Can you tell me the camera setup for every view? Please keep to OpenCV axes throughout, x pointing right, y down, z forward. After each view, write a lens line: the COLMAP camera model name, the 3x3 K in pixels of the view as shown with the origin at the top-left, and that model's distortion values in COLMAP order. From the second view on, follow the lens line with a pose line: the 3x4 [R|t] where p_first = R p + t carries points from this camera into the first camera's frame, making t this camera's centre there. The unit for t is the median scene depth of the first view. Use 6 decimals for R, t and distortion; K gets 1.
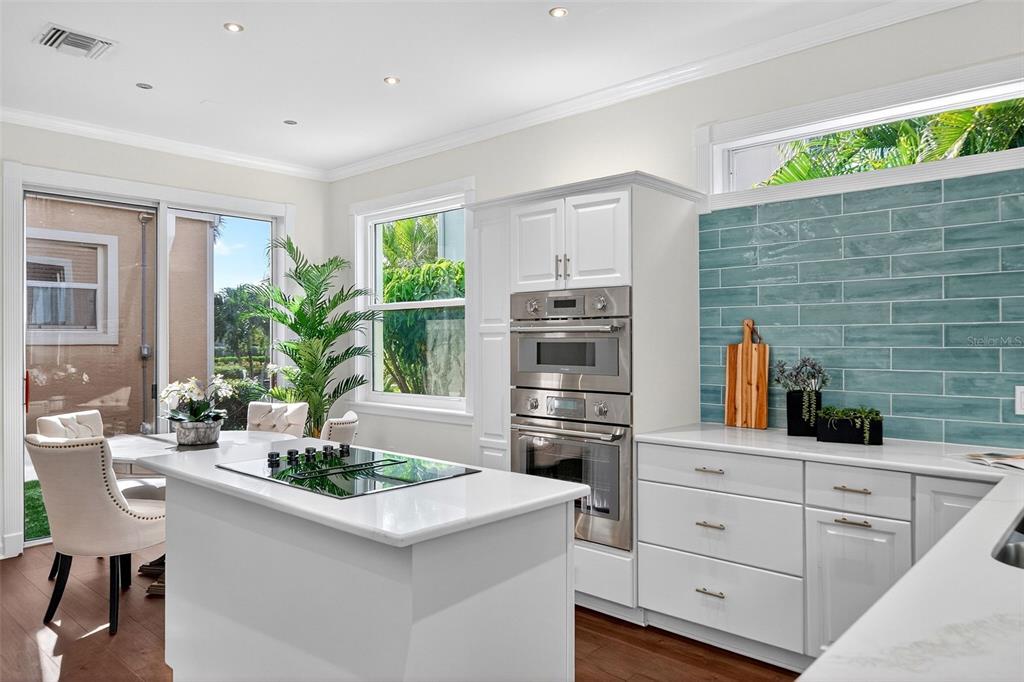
lens RADIAL K [[683.1, 0, 512.0], [0, 683.1, 341.0], [0, 0, 1]] dist [-0.000304, 0.000513]
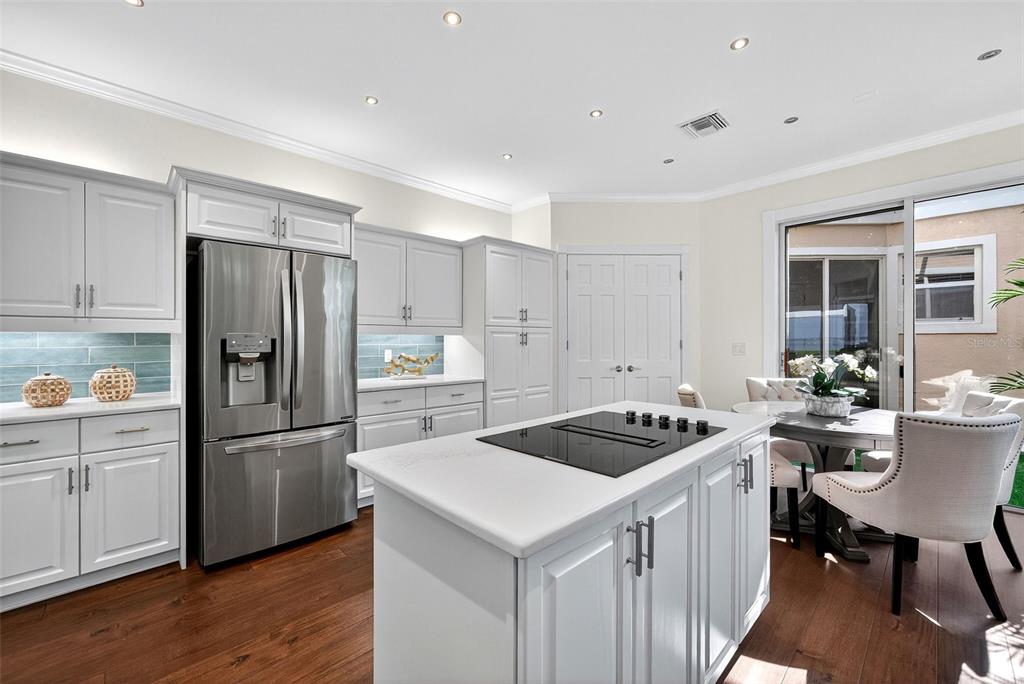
lens RADIAL K [[410.0, 0, 512.0], [0, 410.0, 342.0], [0, 0, 1]] dist [-0.004011, 0.000170]
pose [[-0.059630, 0.011361, -0.998156, 0.121369], [0.000311, 0.999935, 0.011363, 0.011745], [0.998220, 0.000367, -0.059630, 0.270606]]
